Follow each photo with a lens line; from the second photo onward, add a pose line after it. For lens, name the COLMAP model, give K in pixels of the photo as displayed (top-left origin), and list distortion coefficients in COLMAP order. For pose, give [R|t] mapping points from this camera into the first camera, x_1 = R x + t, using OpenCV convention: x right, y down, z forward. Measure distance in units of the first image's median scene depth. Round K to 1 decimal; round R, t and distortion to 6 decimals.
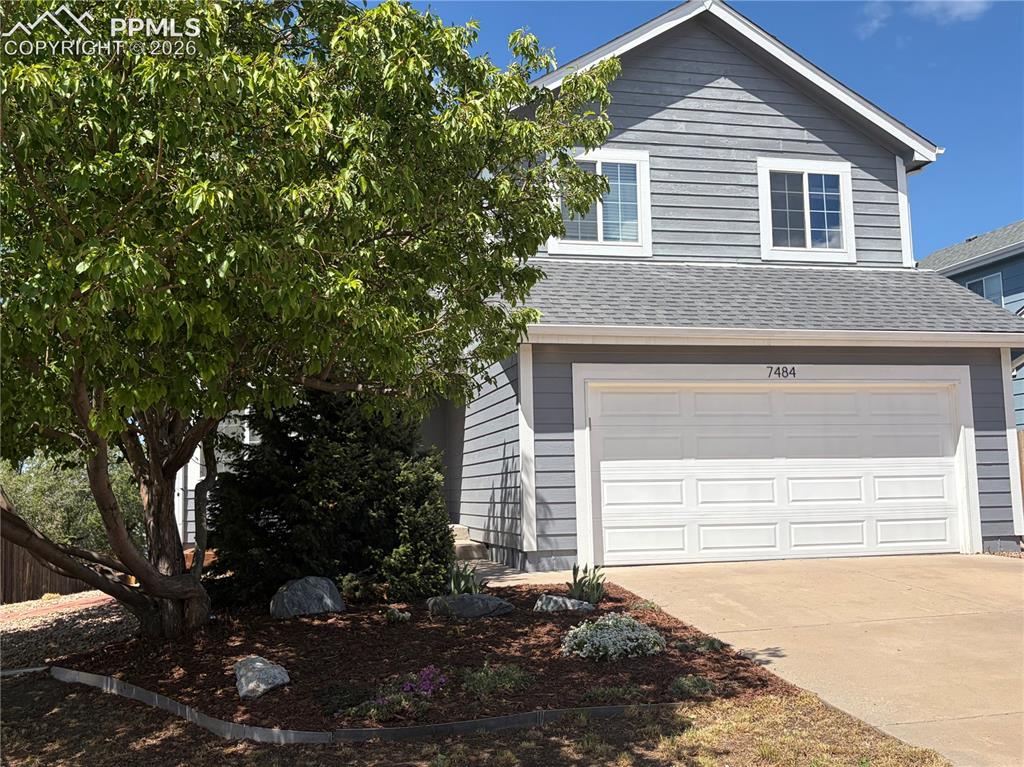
lens RADIAL K [[974.1, 0, 511.9], [0, 974.1, 380.2], [0, 0, 1]] dist [0.040742, 0.000000]
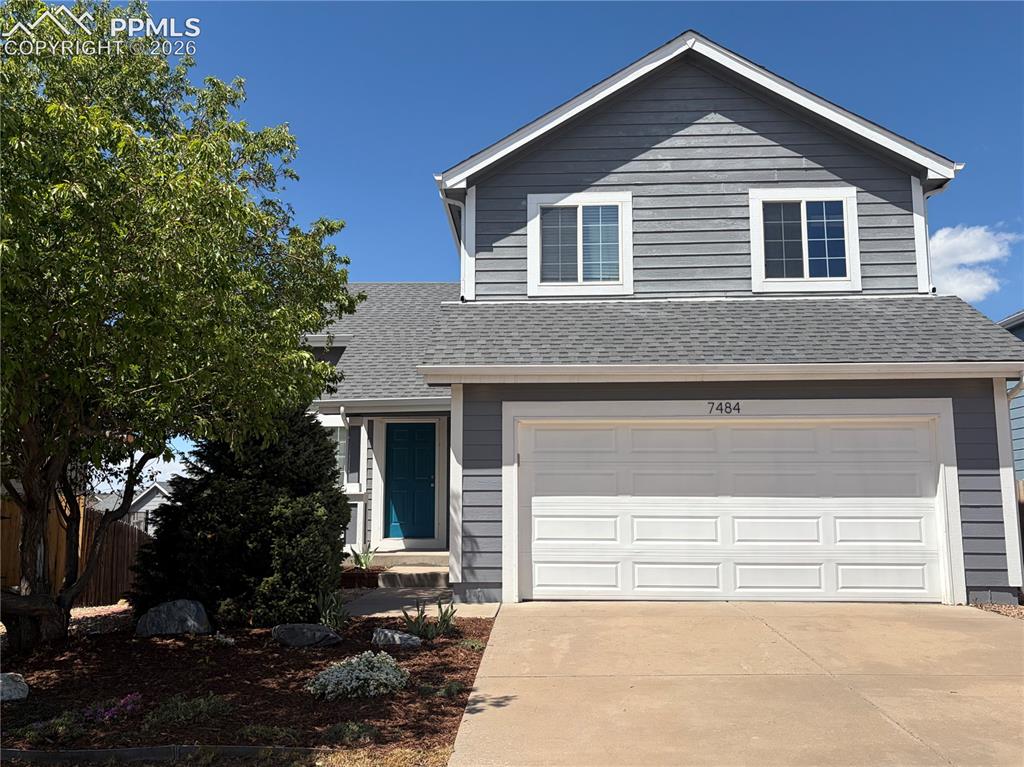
lens RADIAL K [[890.2, 0, 512.9], [0, 890.2, 387.1], [0, 0, 1]] dist [0.038294, -0.004085]
pose [[0.961618, -0.017576, -0.273829, 0.303433], [0.010482, 0.999571, -0.027350, -0.006470], [0.274192, 0.023430, 0.961389, 0.080781]]
